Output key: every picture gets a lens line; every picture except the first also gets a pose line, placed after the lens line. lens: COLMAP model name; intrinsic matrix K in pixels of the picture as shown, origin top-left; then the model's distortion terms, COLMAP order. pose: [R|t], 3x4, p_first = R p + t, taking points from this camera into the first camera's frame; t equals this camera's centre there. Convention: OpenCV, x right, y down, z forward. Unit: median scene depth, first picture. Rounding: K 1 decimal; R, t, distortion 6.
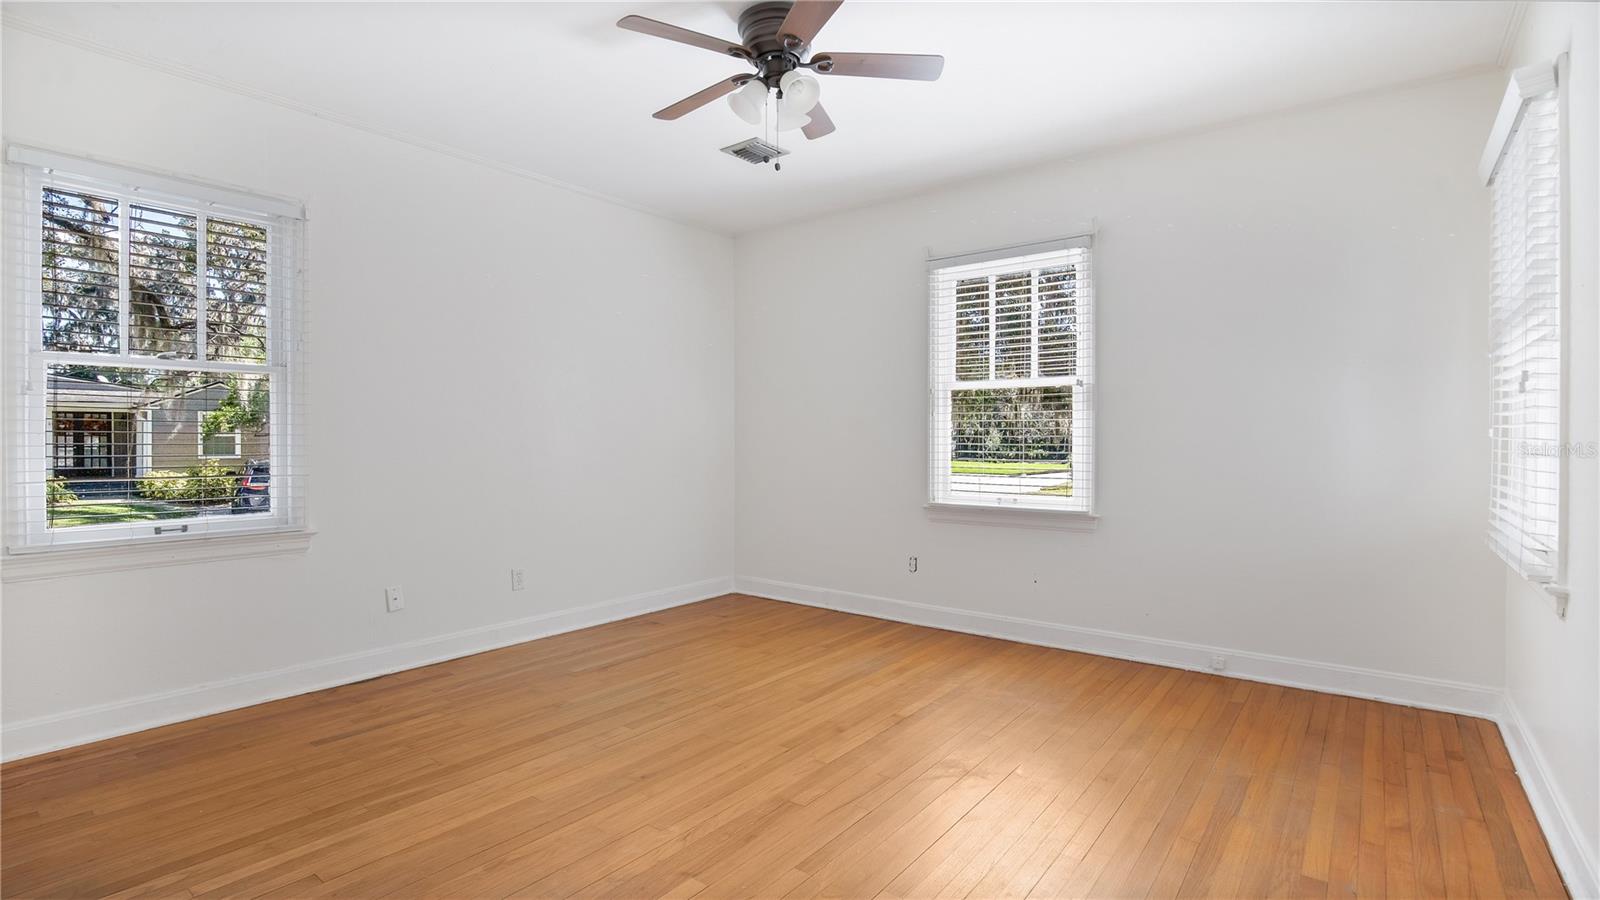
lens RADIAL K [[752.7, 0, 817.6], [0, 752.7, 449.4], [0, 0, 1]] dist [-0.027296, 0.001497]
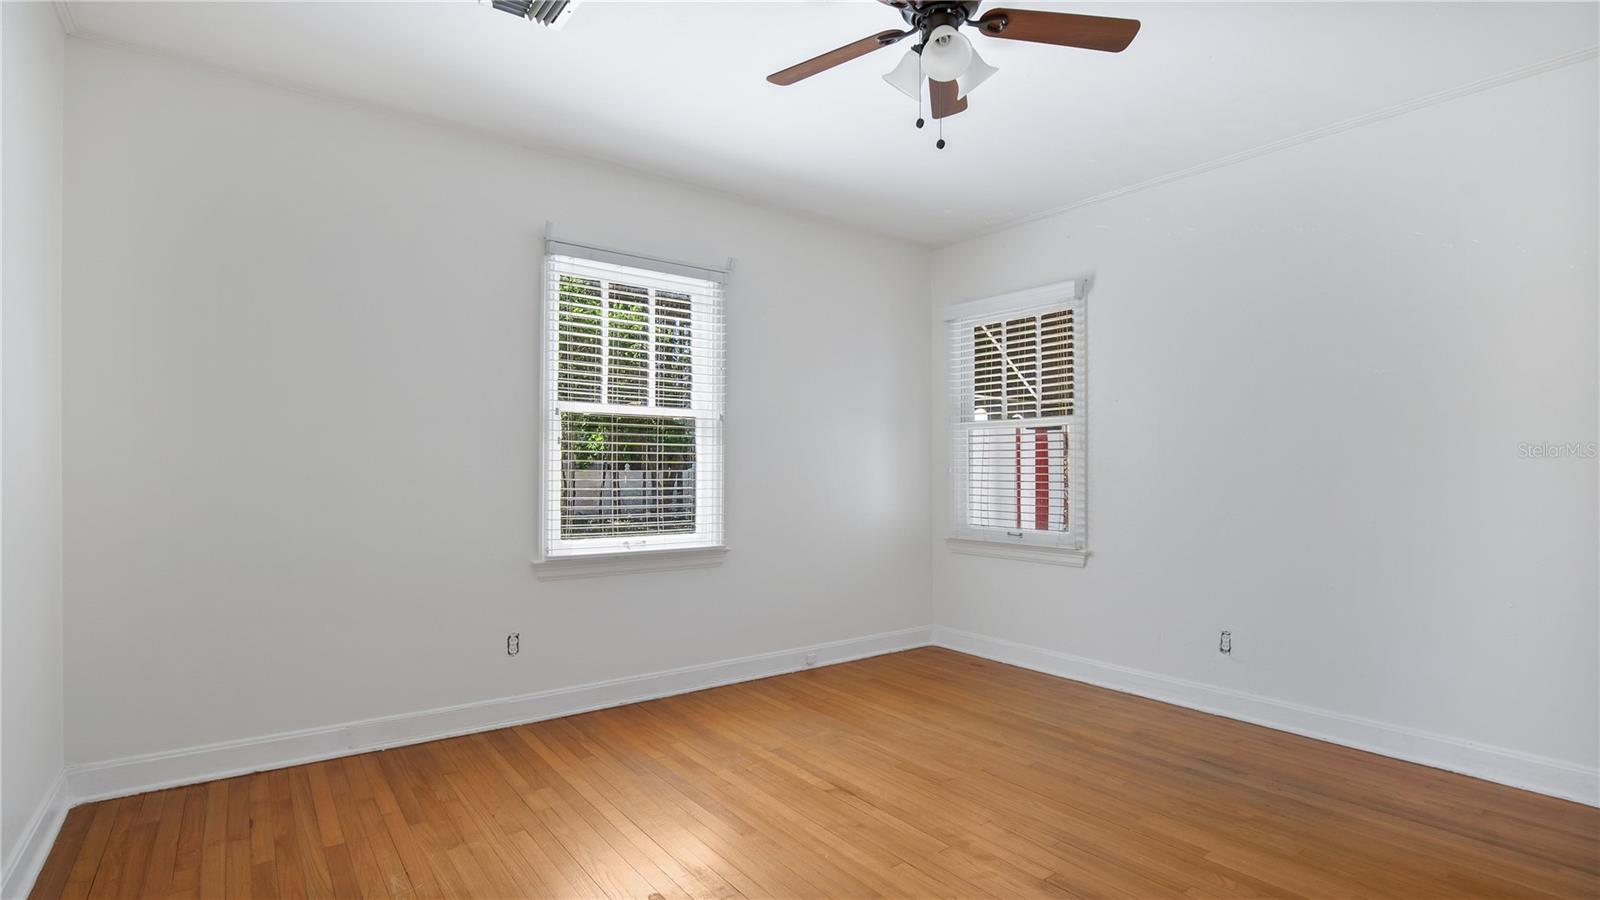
lens RADIAL K [[750.3, 0, 802.5], [0, 750.3, 482.0], [0, 0, 1]] dist [-0.029840, 0.000147]
pose [[0.268896, -0.012300, 0.963091, -0.551473], [0.009776, 0.999902, 0.010041, -0.011277], [-0.963119, 0.006715, 0.268990, 0.590913]]
